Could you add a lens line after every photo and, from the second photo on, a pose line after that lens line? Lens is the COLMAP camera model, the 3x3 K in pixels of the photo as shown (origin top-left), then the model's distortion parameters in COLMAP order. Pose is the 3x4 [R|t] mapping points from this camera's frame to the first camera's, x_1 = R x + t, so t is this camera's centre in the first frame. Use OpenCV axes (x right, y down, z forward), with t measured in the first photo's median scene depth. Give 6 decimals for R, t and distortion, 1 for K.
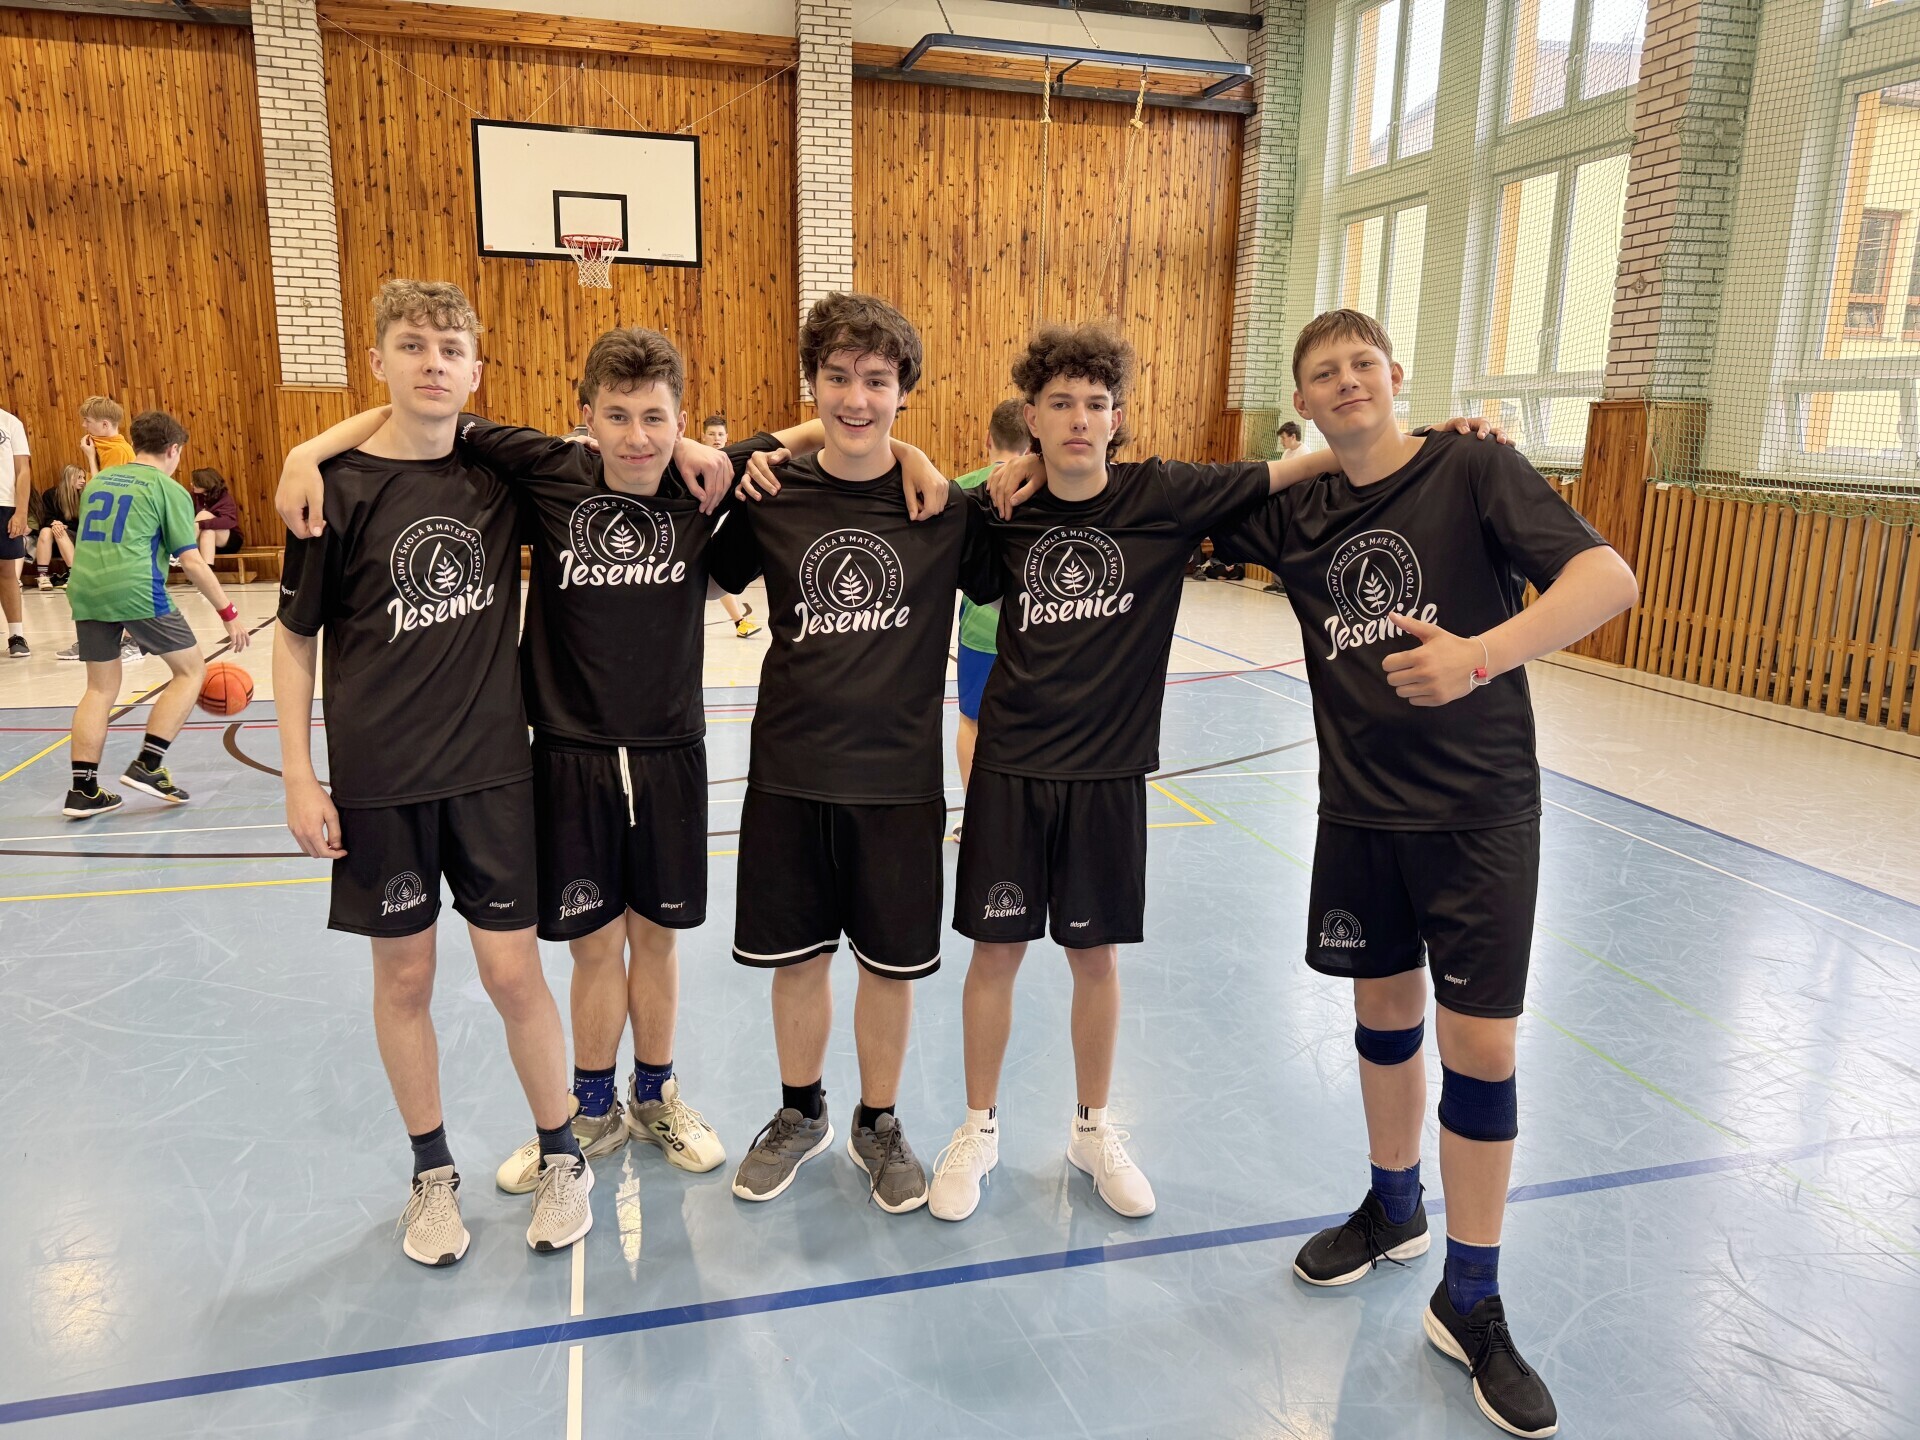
lens RADIAL K [[1500.2, 0, 900.3], [0, 1500.2, 720.8], [0, 0, 1]] dist [0.012501, 0.005103]
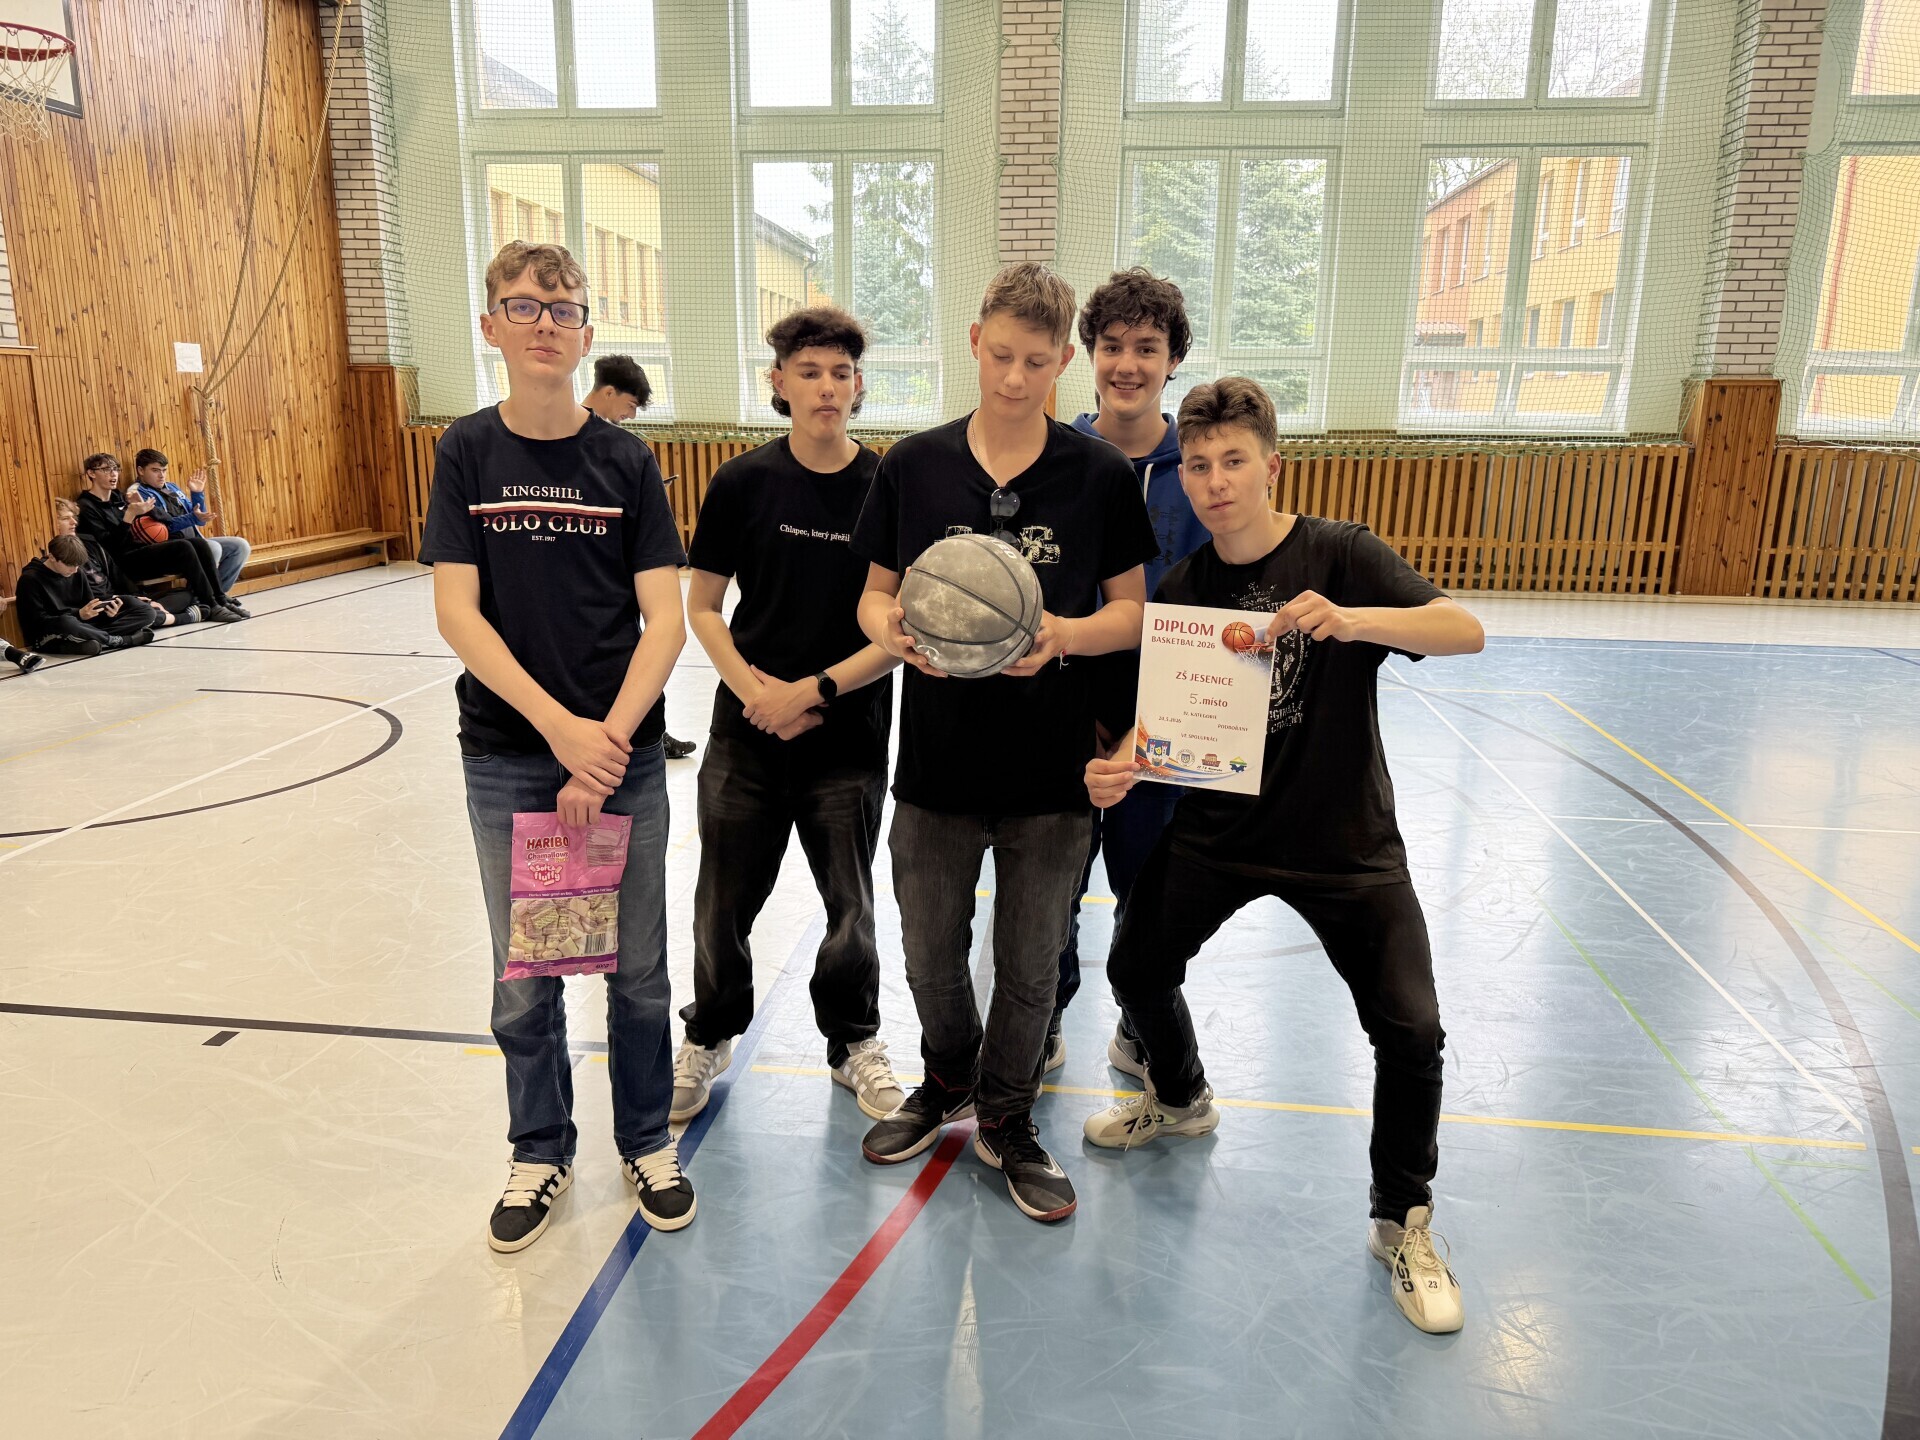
lens RADIAL K [[1500.2, 0, 945.1], [0, 1500.2, 755.4], [0, 0, 1]] dist [0.012501, 0.005103]
pose [[0.318723, -0.235988, 0.918000, -0.512786], [0.171763, 0.966856, 0.188913, -0.098623], [-0.932155, 0.097467, 0.348694, 0.423908]]
